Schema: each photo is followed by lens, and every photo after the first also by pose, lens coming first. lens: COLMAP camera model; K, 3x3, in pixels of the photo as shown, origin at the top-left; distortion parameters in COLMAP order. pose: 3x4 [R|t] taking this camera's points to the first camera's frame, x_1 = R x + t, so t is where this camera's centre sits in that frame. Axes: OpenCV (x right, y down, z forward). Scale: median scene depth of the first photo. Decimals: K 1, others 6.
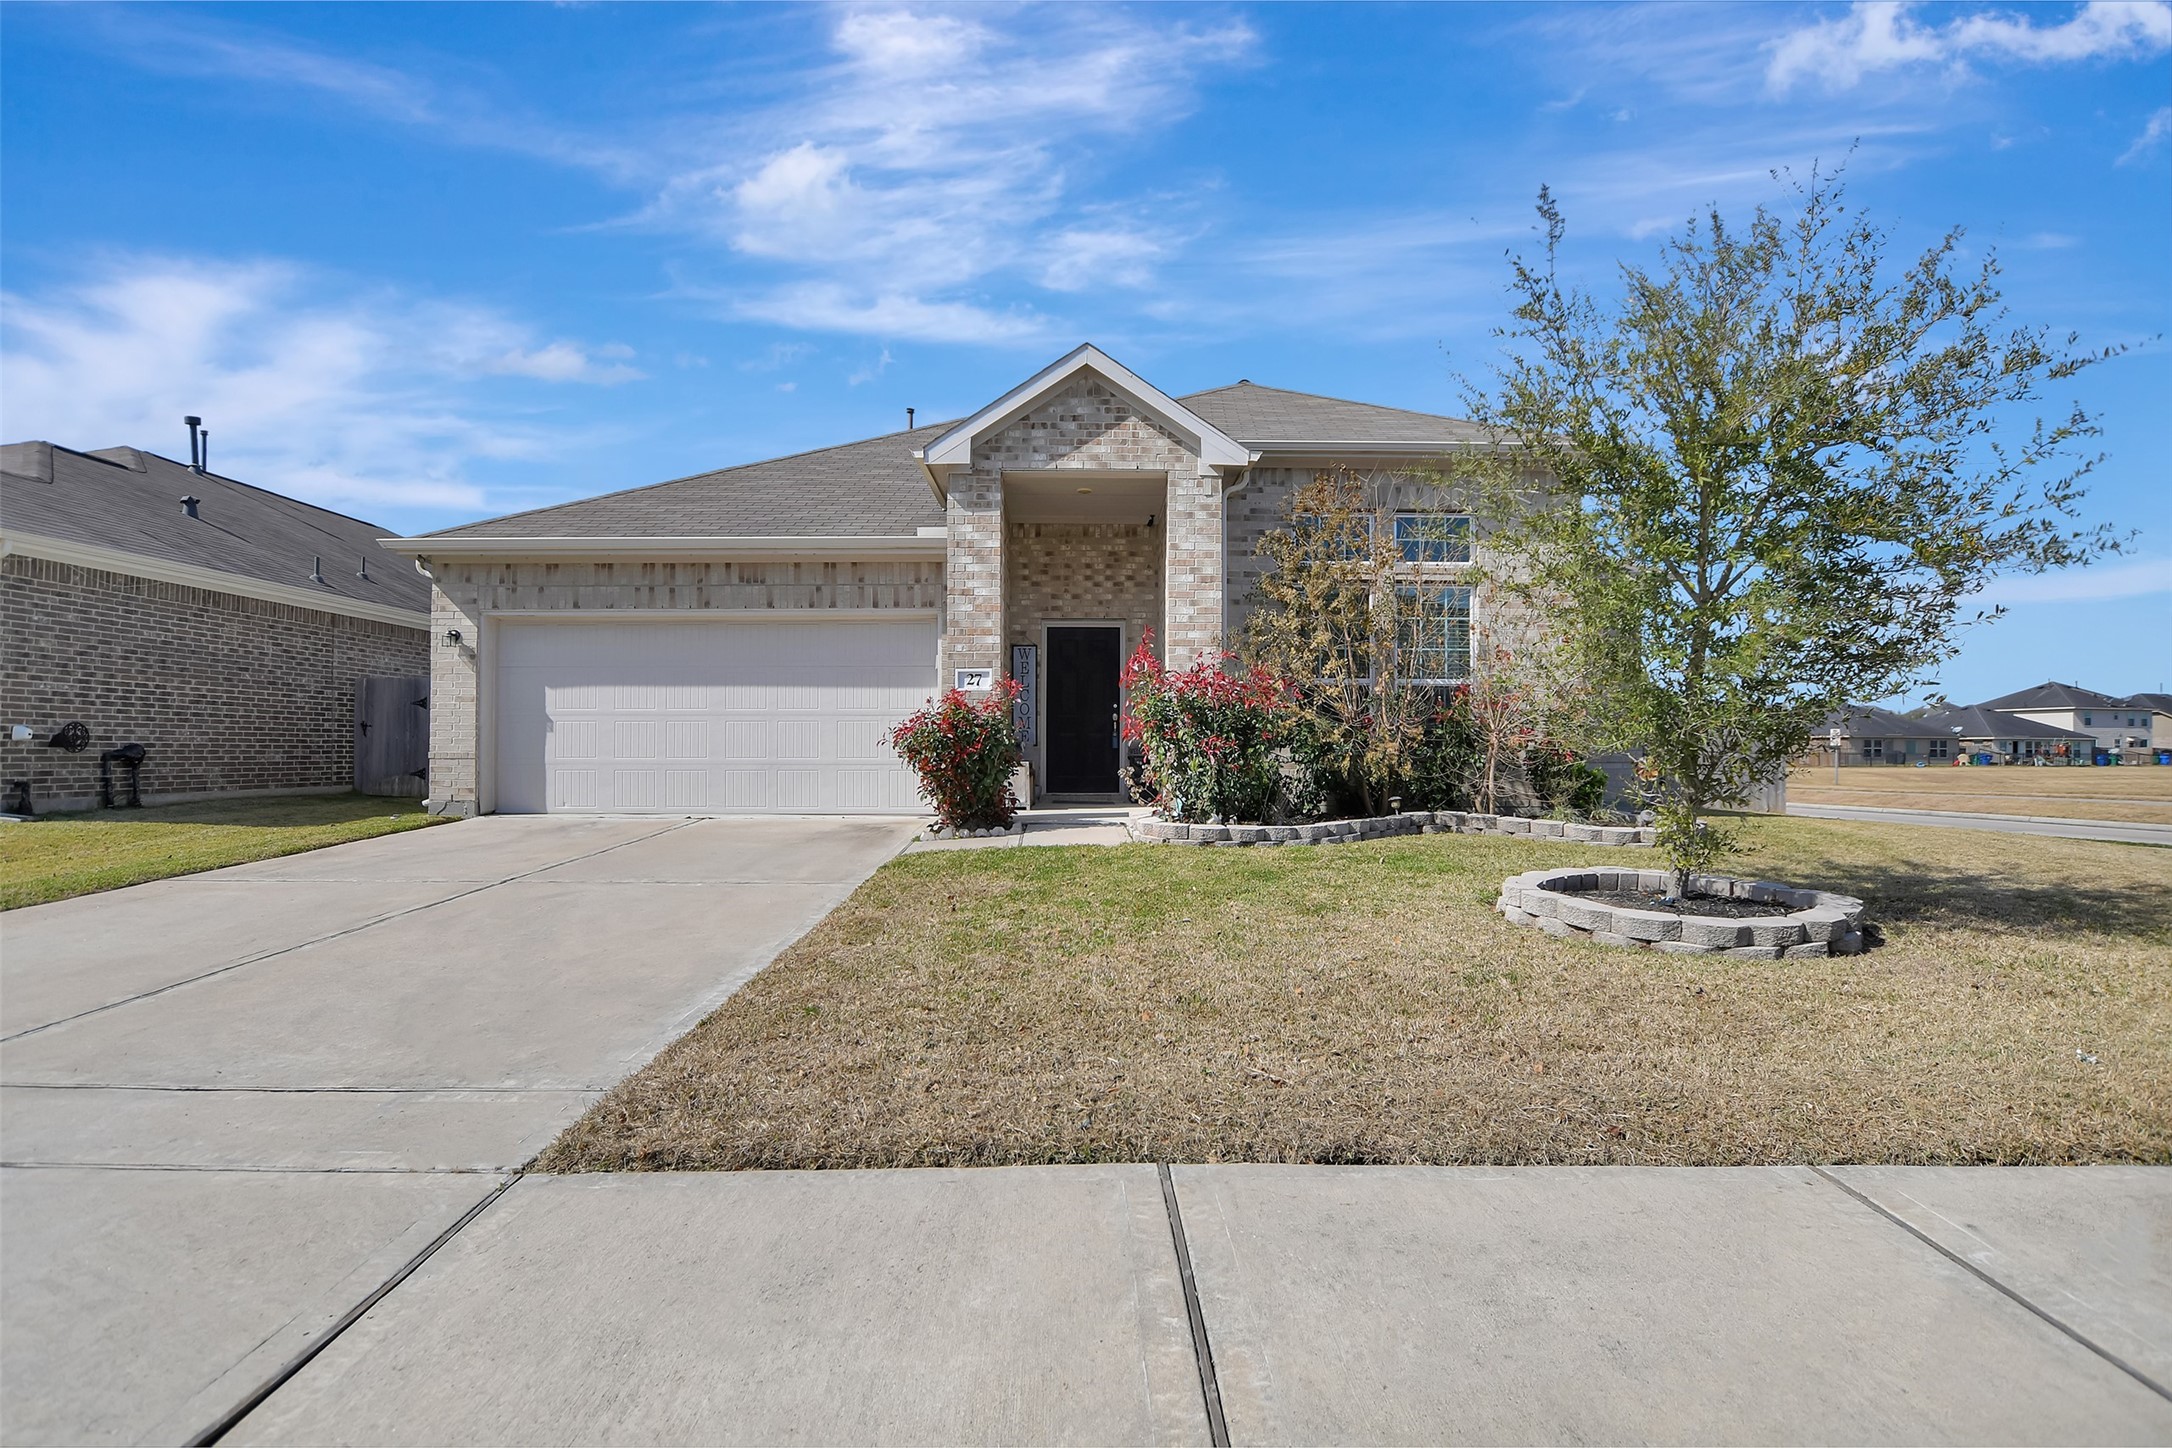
lens RADIAL K [[978.5, 0, 1078.5], [0, 978.5, 736.2], [0, 0, 1]] dist [-0.023759, 0.000329]
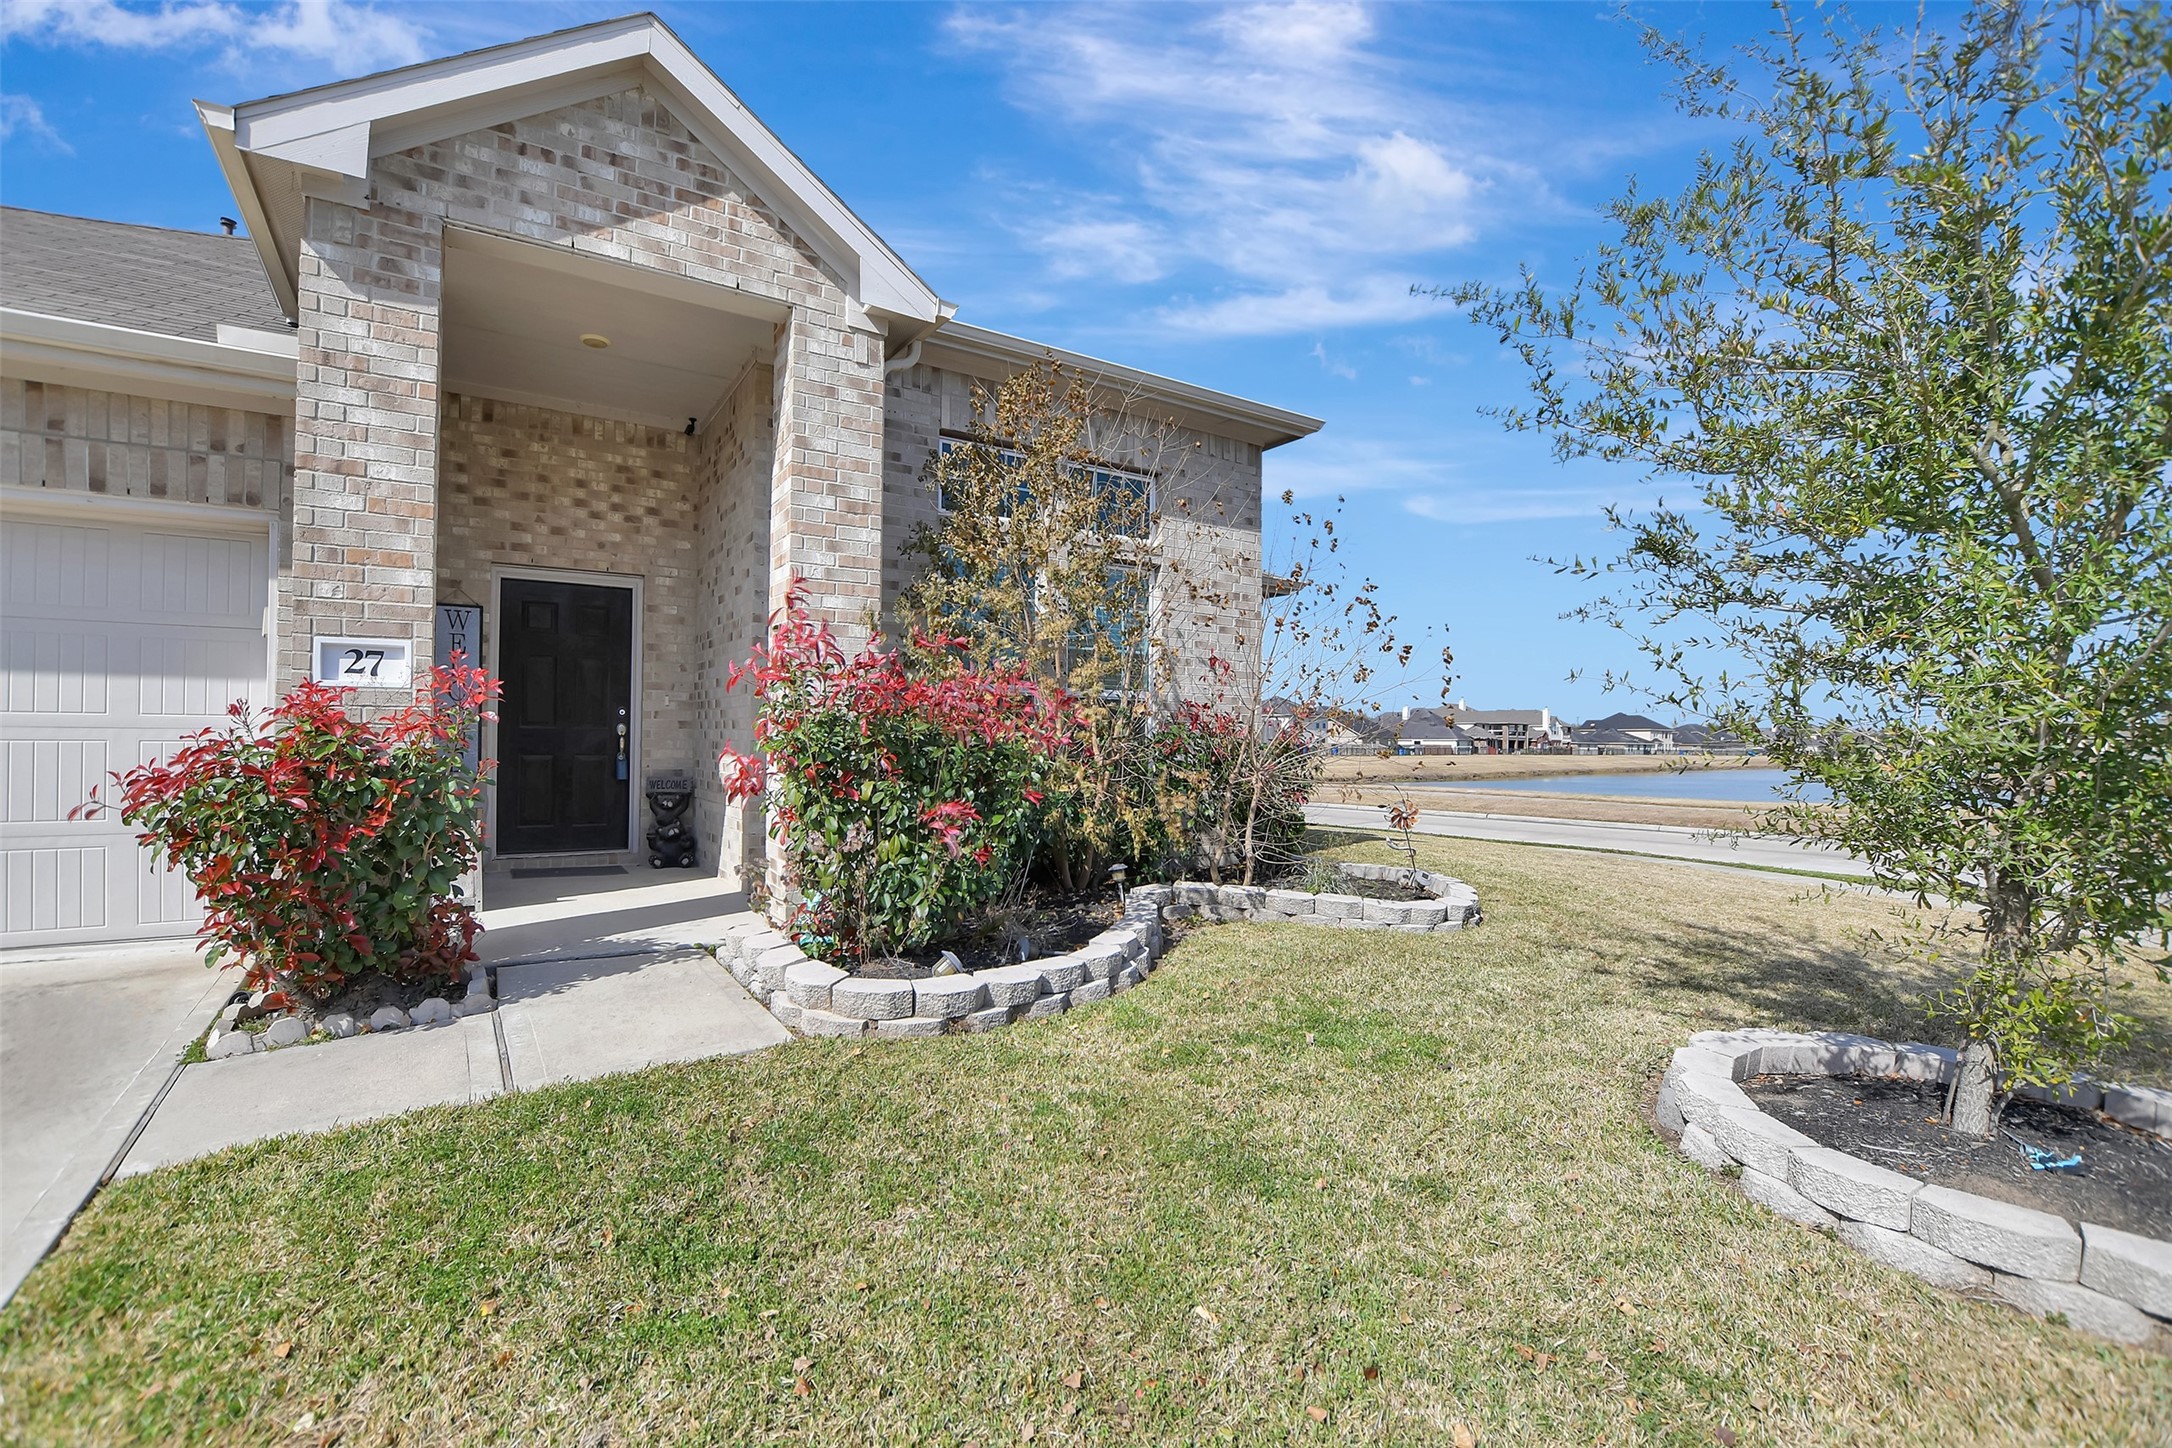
lens RADIAL K [[978.5, 0, 1078.5], [0, 978.5, 736.2], [0, 0, 1]] dist [-0.023759, 0.000329]
pose [[0.850755, 0.009952, 0.525469, -0.059399], [-0.012357, 0.999923, 0.001067, -0.027793], [-0.525417, -0.007401, 0.850812, 0.439379]]
